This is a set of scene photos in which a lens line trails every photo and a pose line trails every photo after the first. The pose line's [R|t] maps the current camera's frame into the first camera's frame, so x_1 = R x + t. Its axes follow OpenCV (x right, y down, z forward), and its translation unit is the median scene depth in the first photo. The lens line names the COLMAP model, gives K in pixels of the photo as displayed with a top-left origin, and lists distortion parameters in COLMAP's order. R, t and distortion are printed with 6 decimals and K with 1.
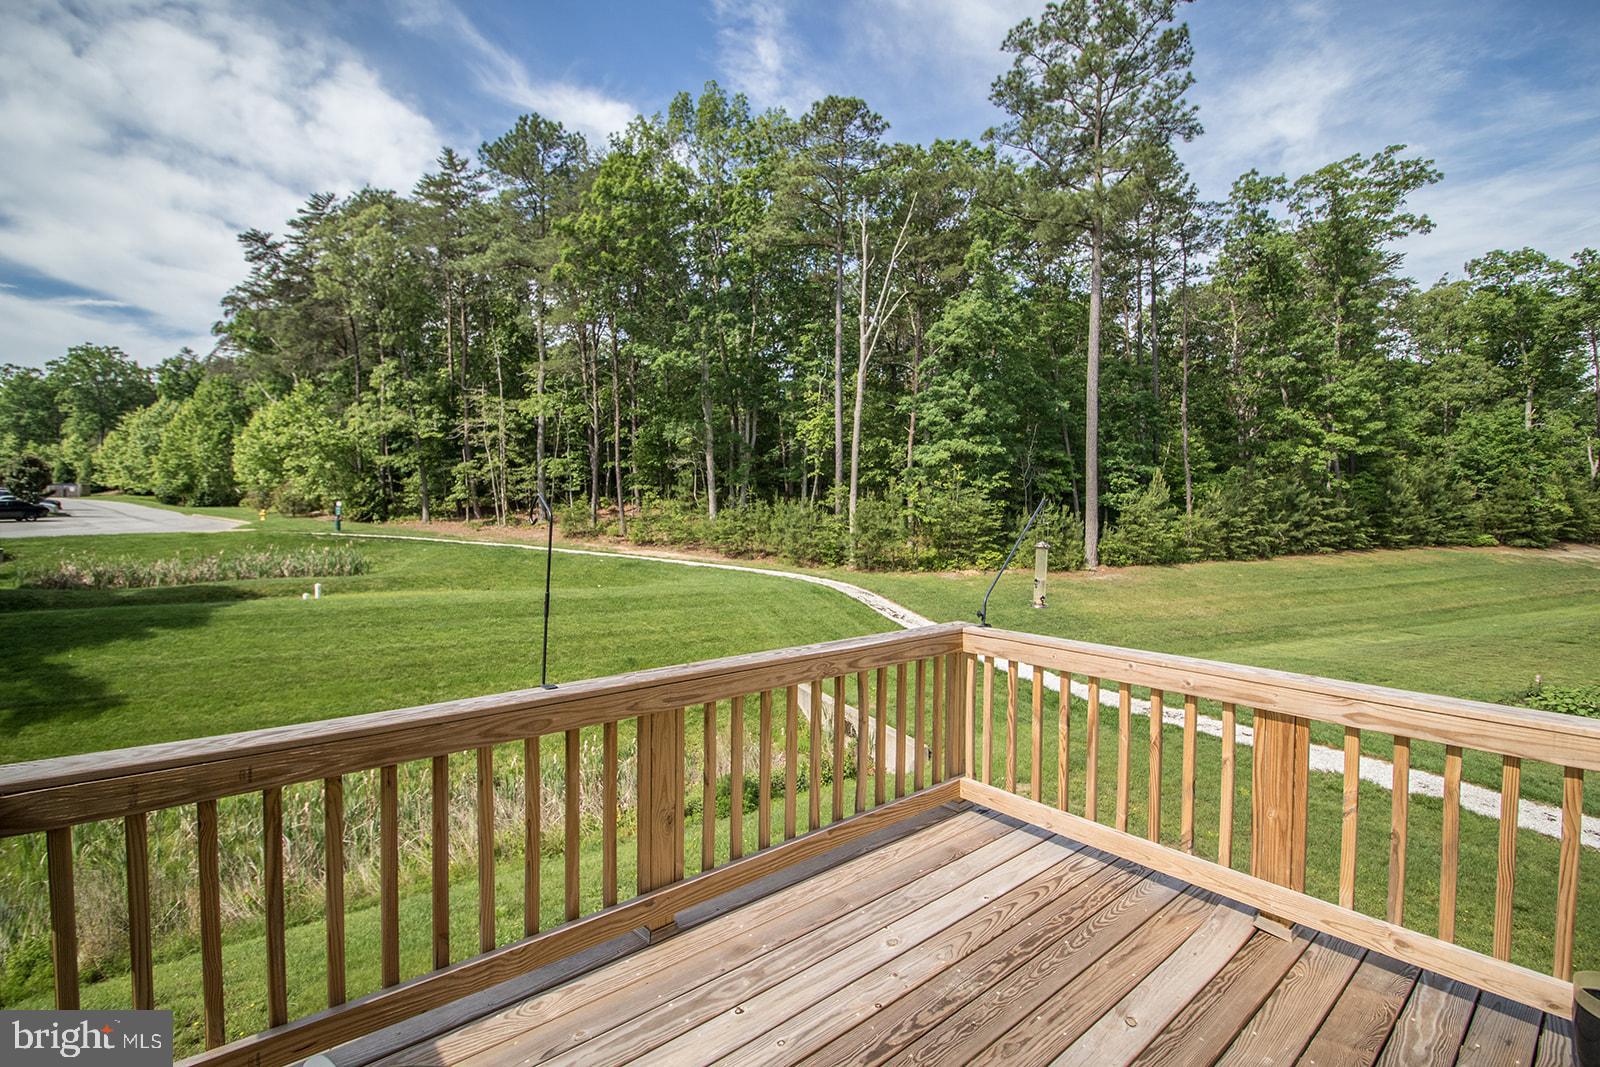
lens RADIAL K [[735.1, 0, 798.8], [0, 735.1, 519.4], [0, 0, 1]] dist [0.004886, -0.015071]
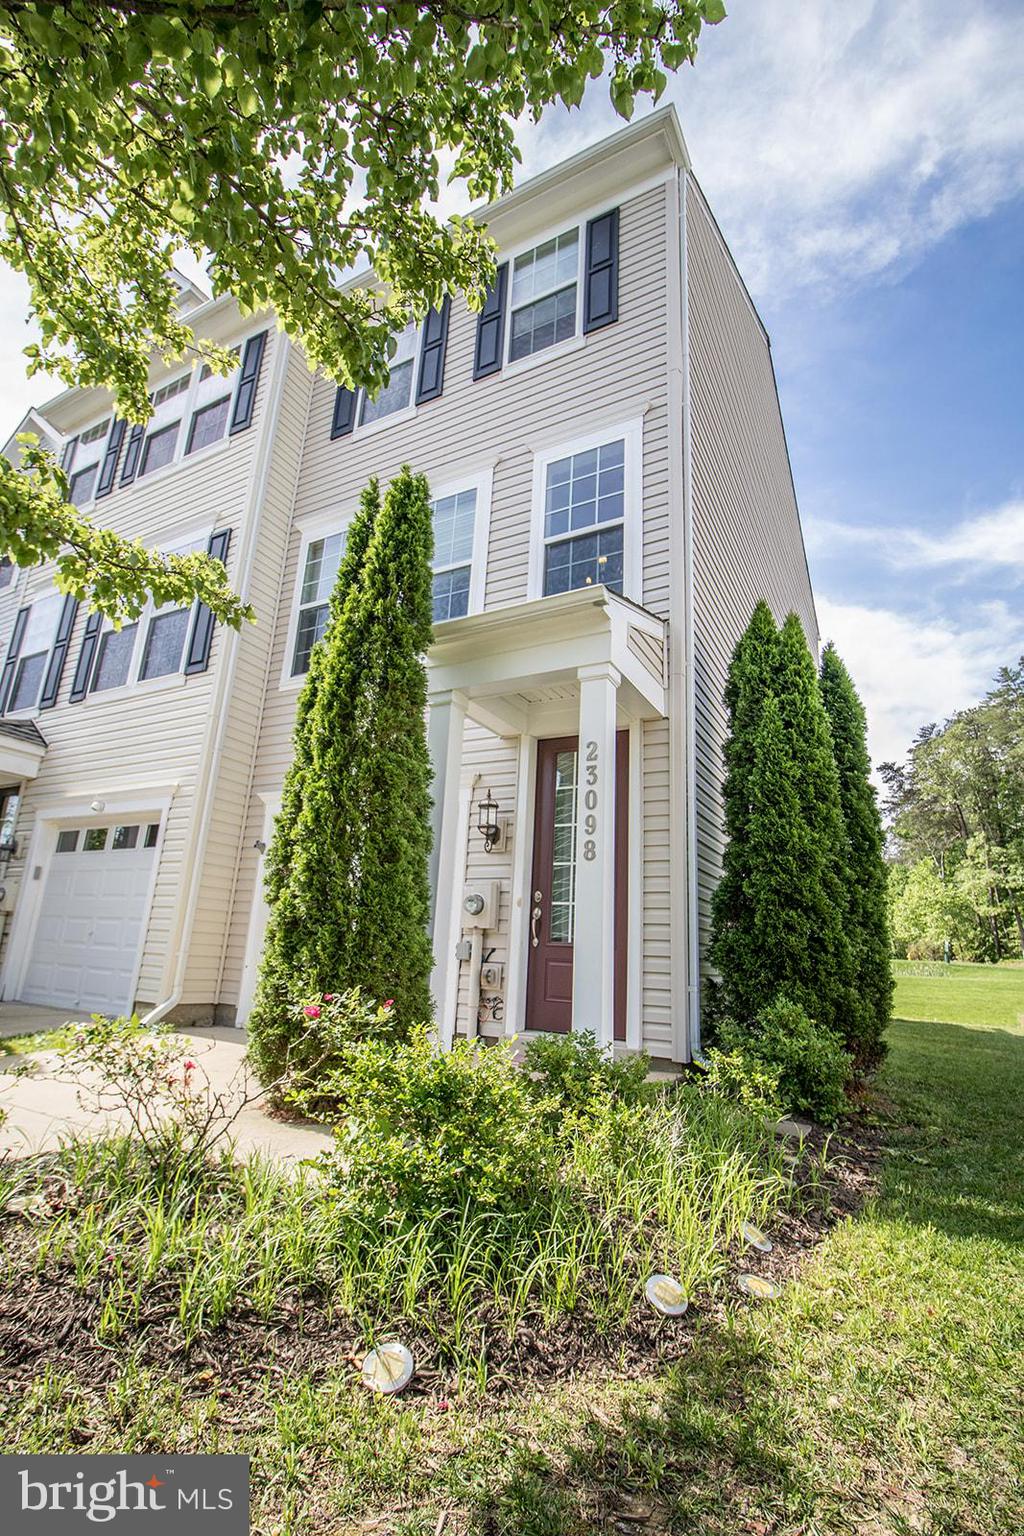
lens RADIAL K [[699.1, 0, 503.5], [0, 699.1, 770.6], [0, 0, 1]] dist [0.002620, -0.014993]
pose [[0.346613, -0.237730, -0.907383, 0.319213], [-0.071144, 0.957902, -0.278142, 0.086741], [0.935306, 0.160963, 0.315108, -0.211254]]
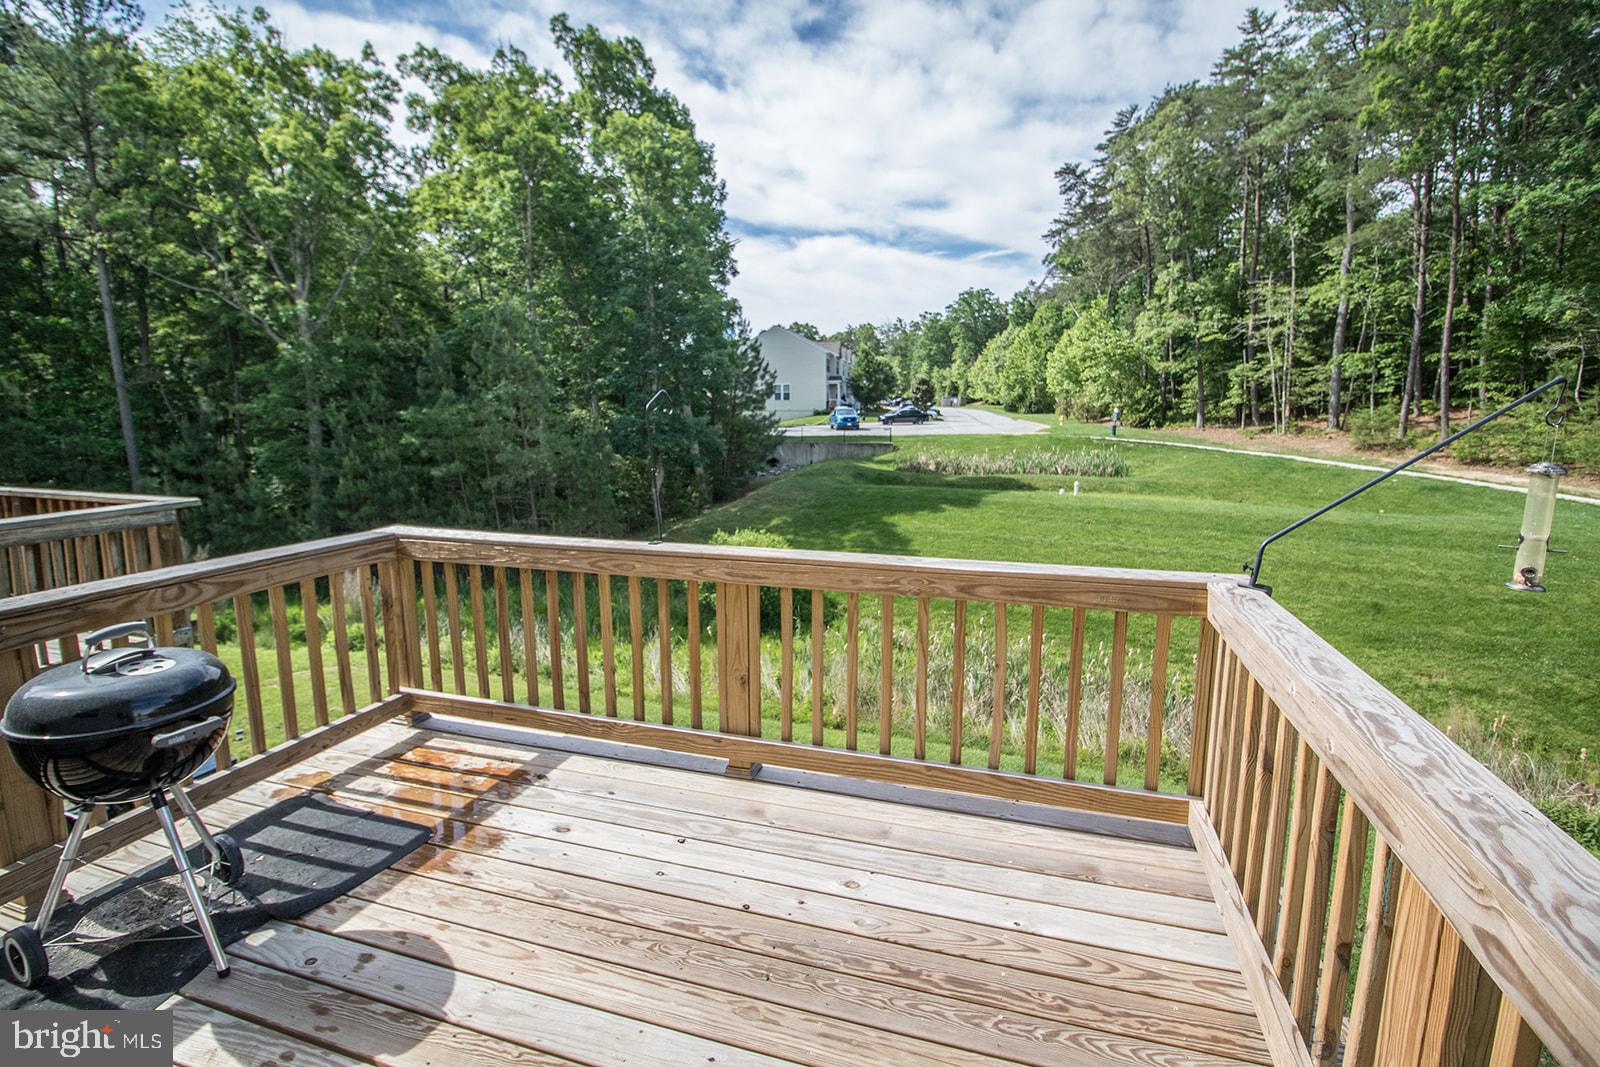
lens RADIAL K [[737.5, 0, 800.7], [0, 737.5, 516.6], [0, 0, 1]] dist [-0.002411, -0.011326]
pose [[0.537082, 0.113368, -0.835877, 0.042542], [-0.011088, 0.991791, 0.127390, 0.000850], [0.843457, -0.059150, 0.533930, 0.026454]]
